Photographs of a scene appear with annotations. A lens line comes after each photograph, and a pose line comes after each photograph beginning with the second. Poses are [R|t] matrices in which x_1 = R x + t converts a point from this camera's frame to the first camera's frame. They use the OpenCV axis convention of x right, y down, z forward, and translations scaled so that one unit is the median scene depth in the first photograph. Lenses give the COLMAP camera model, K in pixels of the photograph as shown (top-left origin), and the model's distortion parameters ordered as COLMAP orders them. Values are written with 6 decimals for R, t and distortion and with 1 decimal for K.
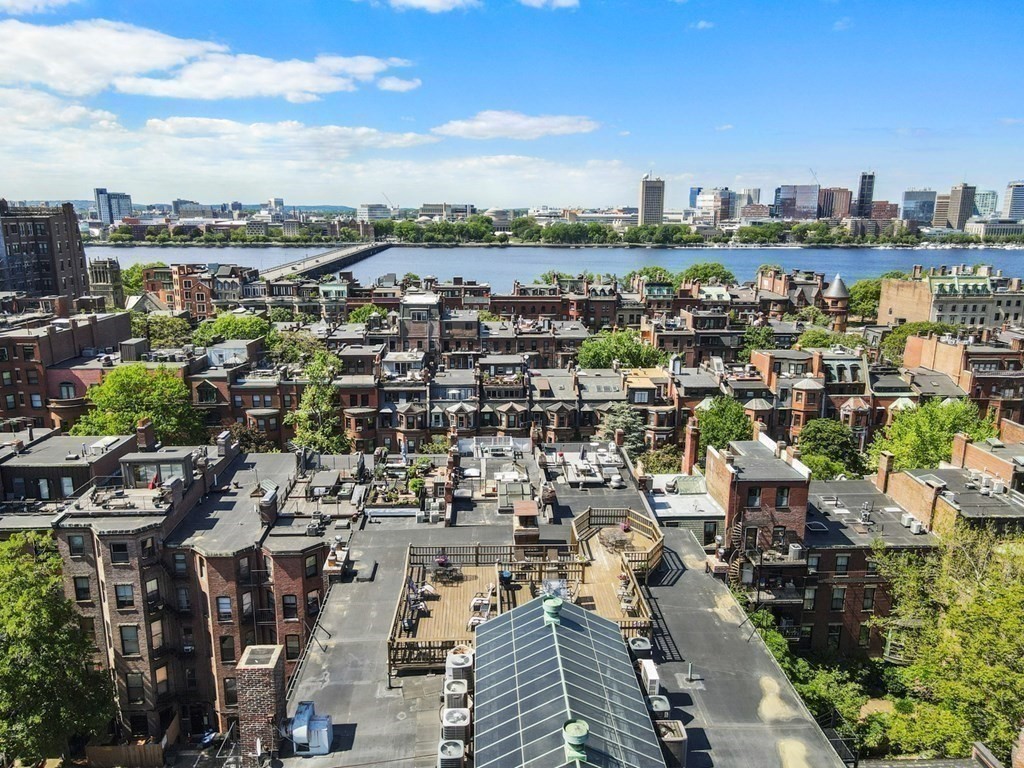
lens RADIAL K [[759.2, 0, 510.3], [0, 759.2, 390.9], [0, 0, 1]] dist [-0.007498, 0.034702]
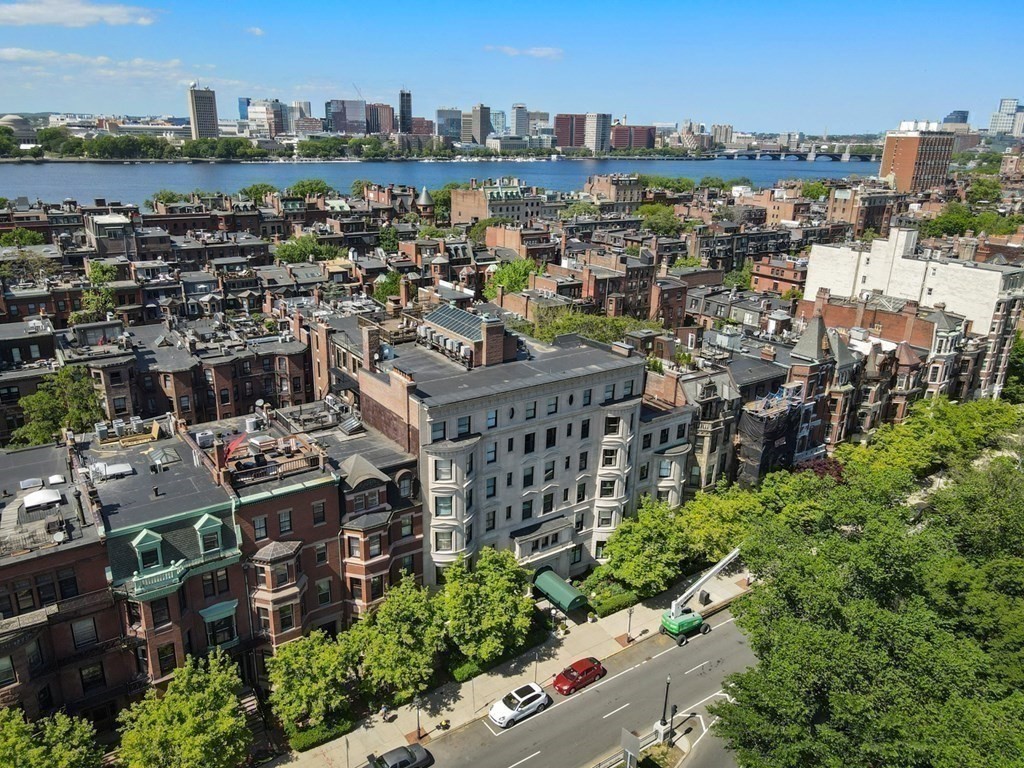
lens RADIAL K [[759.2, 0, 511.8], [0, 759.2, 388.6], [0, 0, 1]] dist [-0.007498, 0.034702]
pose [[0.843450, -0.162803, 0.511944, -0.177616], [0.107434, 0.984841, 0.136187, 0.029605], [-0.526355, -0.059867, 0.848155, -0.228736]]
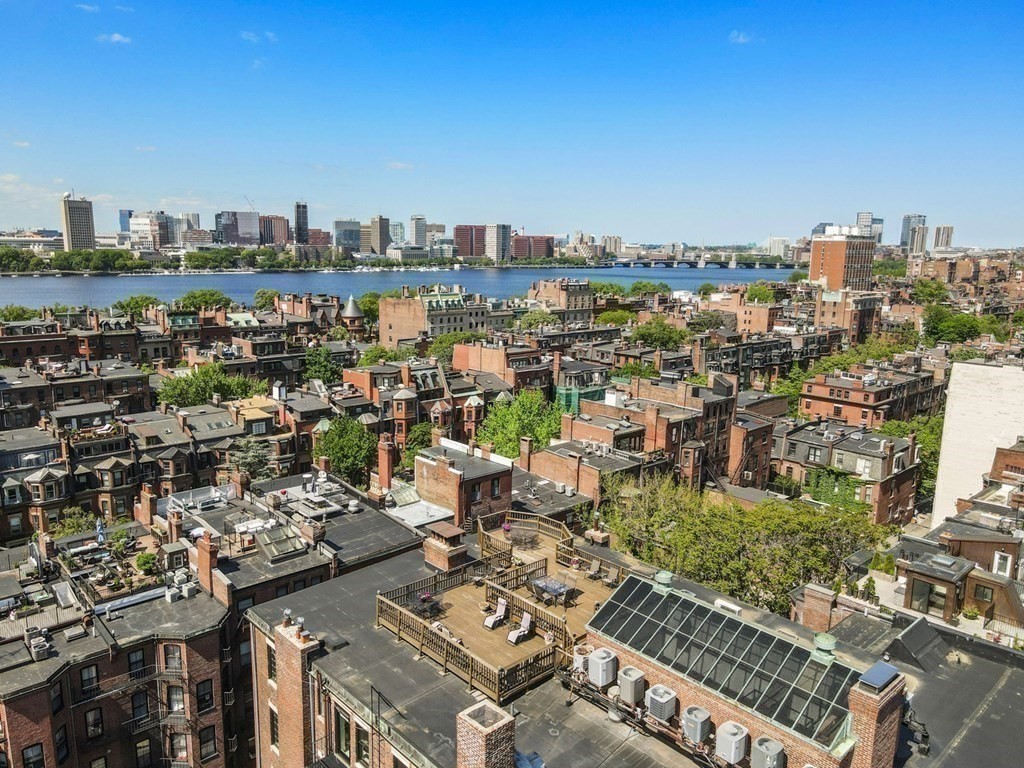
lens RADIAL K [[759.2, 0, 510.2], [0, 759.2, 380.6], [0, 0, 1]] dist [-0.007498, 0.034702]
pose [[0.760494, -0.109119, 0.640111, -0.106504], [0.137963, 0.990425, 0.004928, -0.006918], [-0.634519, 0.084564, 0.768267, 0.028700]]
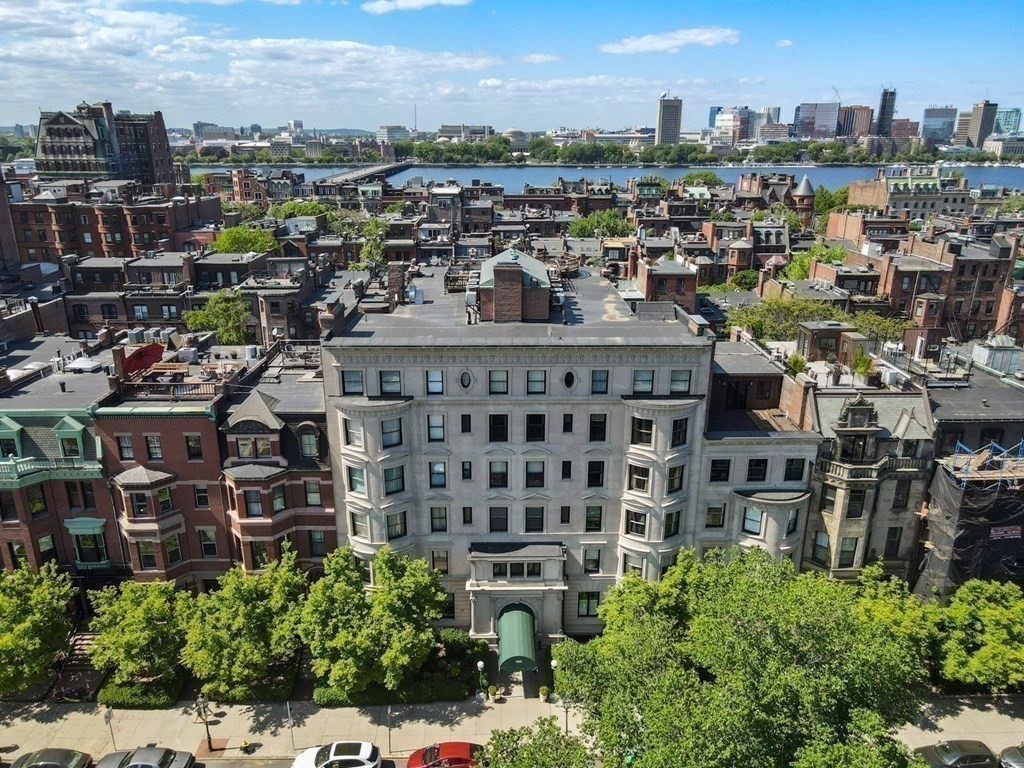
lens RADIAL K [[759.2, 0, 509.5], [0, 759.2, 389.0], [0, 0, 1]] dist [-0.007498, 0.034702]
pose [[0.999662, 0.004253, -0.025646, 0.013893], [-0.001915, 0.995894, 0.090508, 0.066775], [0.025926, -0.090428, 0.995565, -0.189840]]
